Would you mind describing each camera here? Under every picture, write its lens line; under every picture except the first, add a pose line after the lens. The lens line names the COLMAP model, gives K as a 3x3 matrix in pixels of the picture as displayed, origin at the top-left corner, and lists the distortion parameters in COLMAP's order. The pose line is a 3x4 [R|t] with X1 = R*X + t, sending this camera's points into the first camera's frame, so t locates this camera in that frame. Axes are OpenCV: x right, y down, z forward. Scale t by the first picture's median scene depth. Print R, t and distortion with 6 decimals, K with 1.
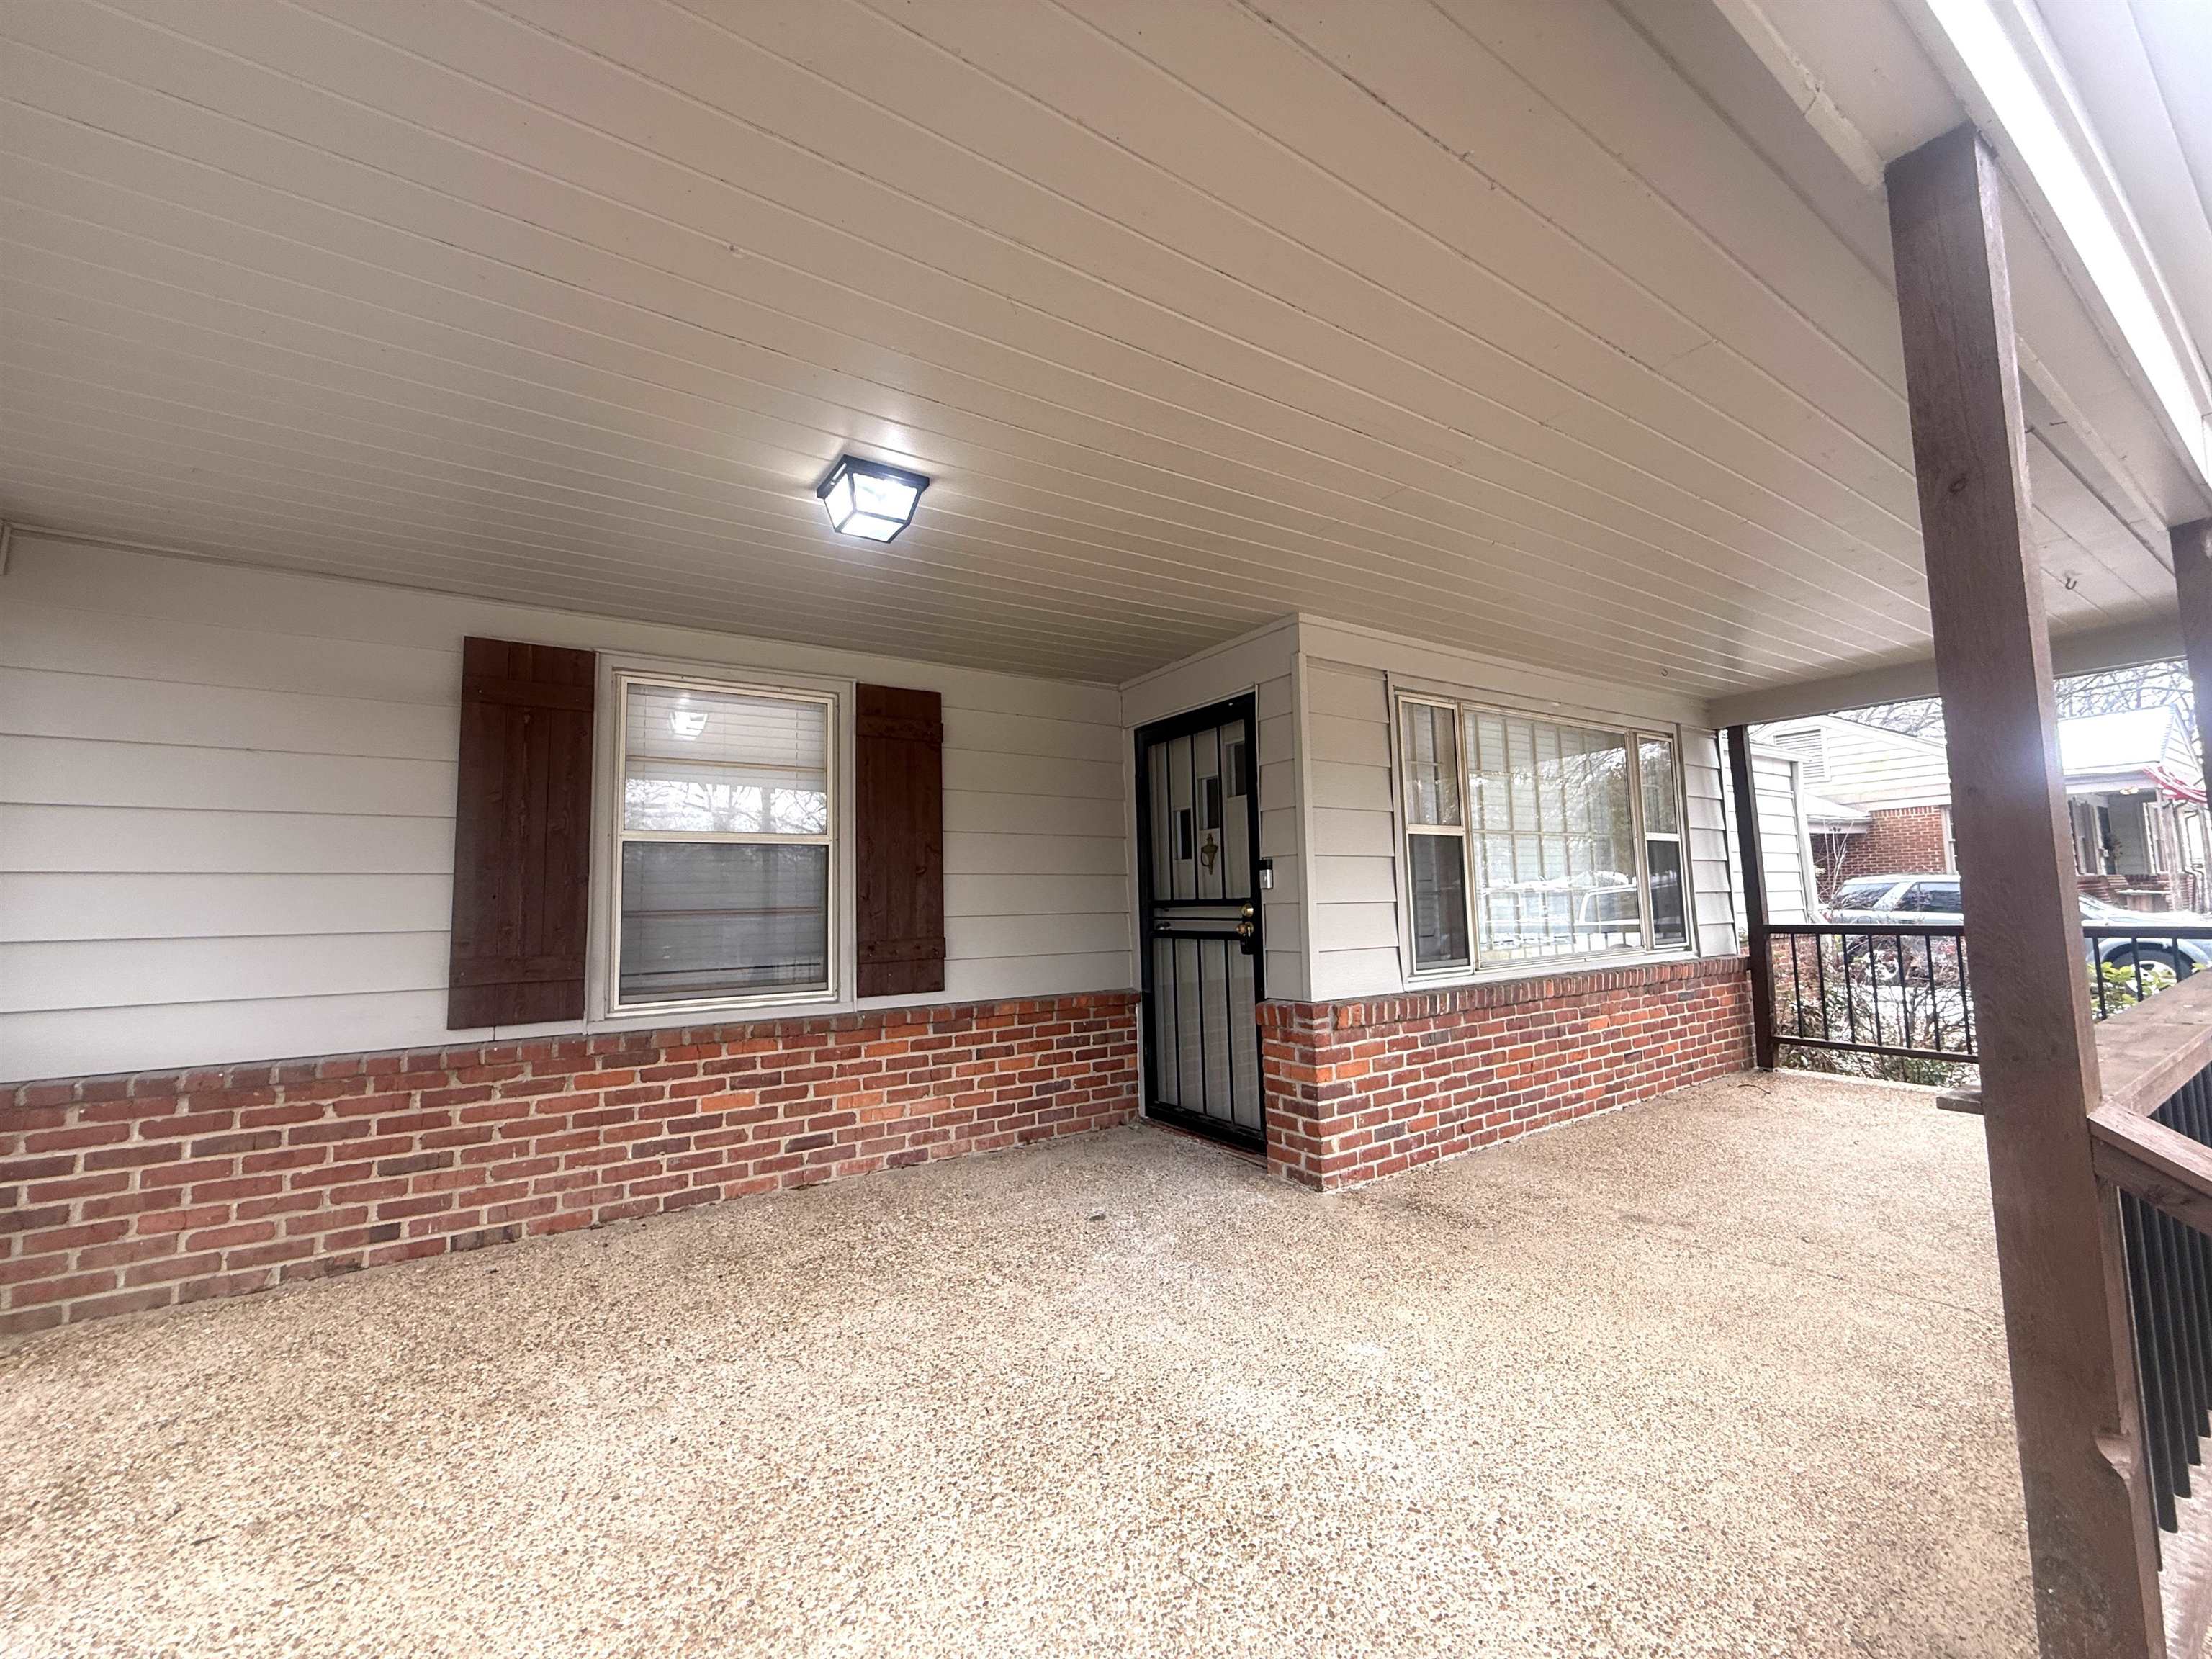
lens RADIAL K [[884.0, 0, 1106.2], [0, 884.0, 825.1], [0, 0, 1]] dist [-0.000320, 0.000270]
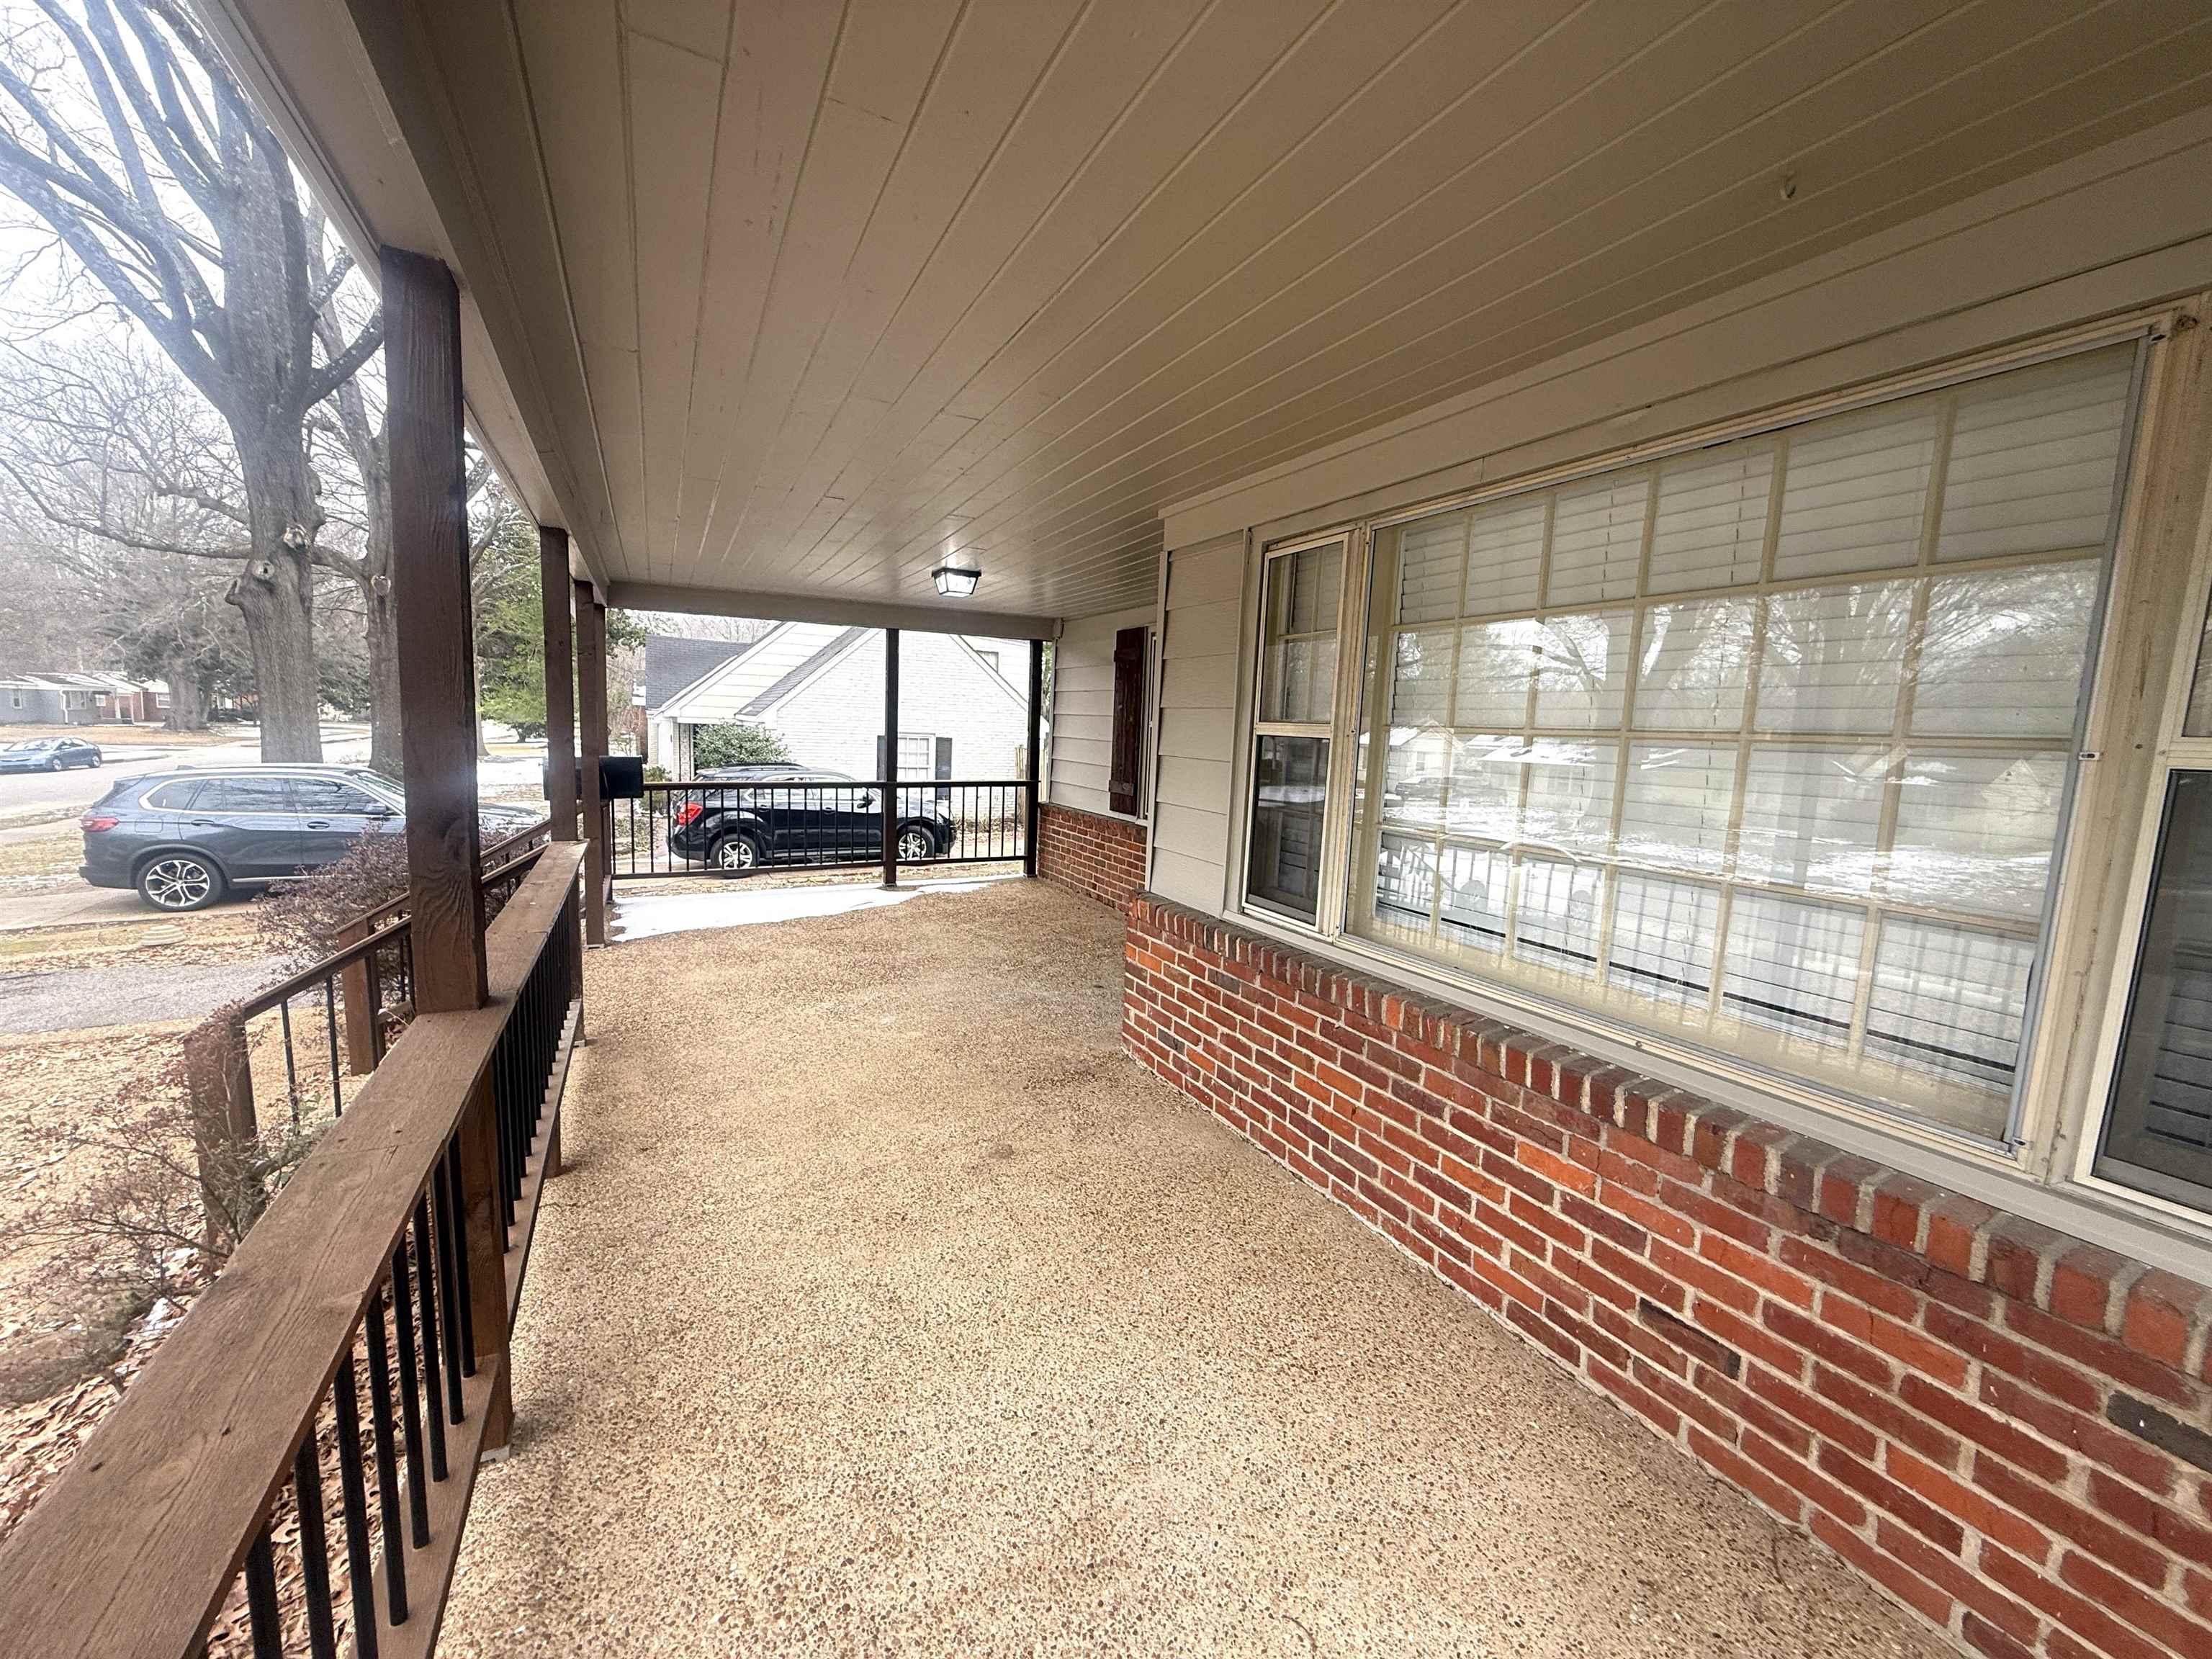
lens RADIAL K [[884.0, 0, 1106.2], [0, 884.0, 825.1], [0, 0, 1]] dist [-0.000320, 0.000270]
pose [[-0.113297, 0.133130, -0.984602, 1.205796], [0.052182, 0.990412, 0.127912, -0.018761], [0.992190, -0.036886, -0.119157, 1.006530]]
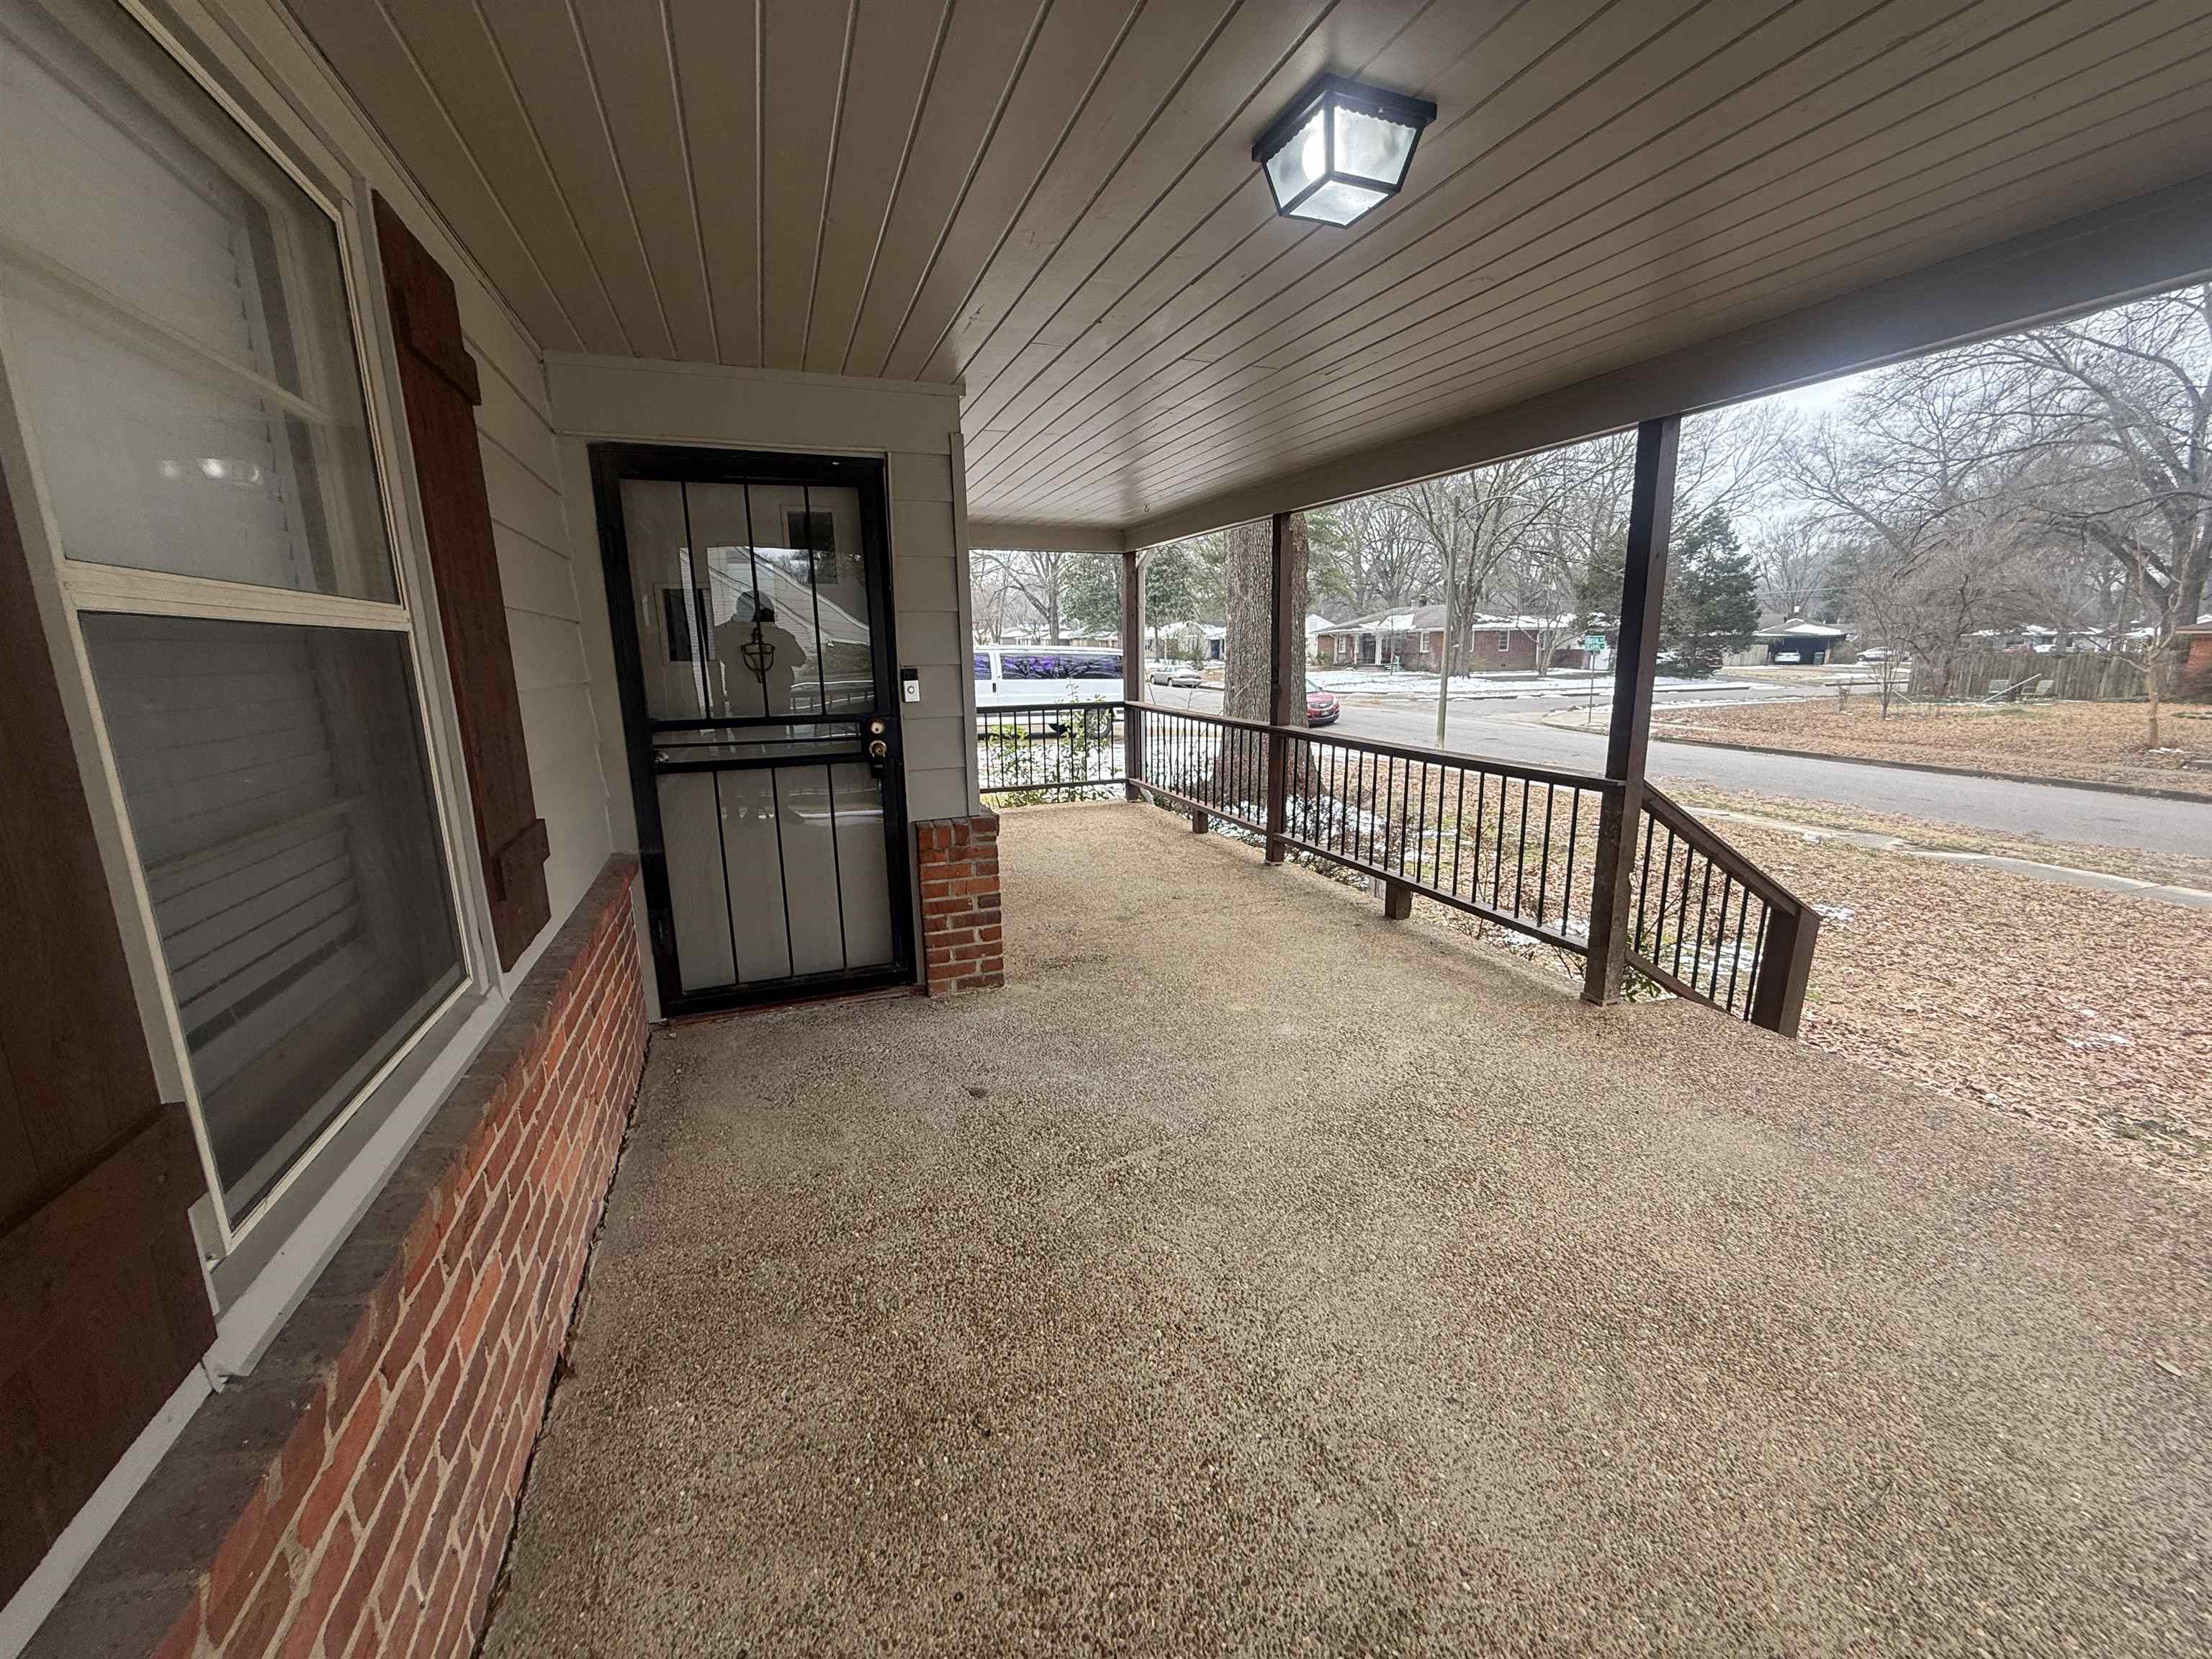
lens RADIAL K [[884.0, 0, 1106.2], [0, 884.0, 825.1], [0, 0, 1]] dist [-0.000320, 0.000270]
pose [[0.214519, -0.175444, 0.960833, -0.646539], [-0.072969, 0.978107, 0.194889, 0.006143], [-0.973990, -0.111918, 0.197021, 0.614695]]
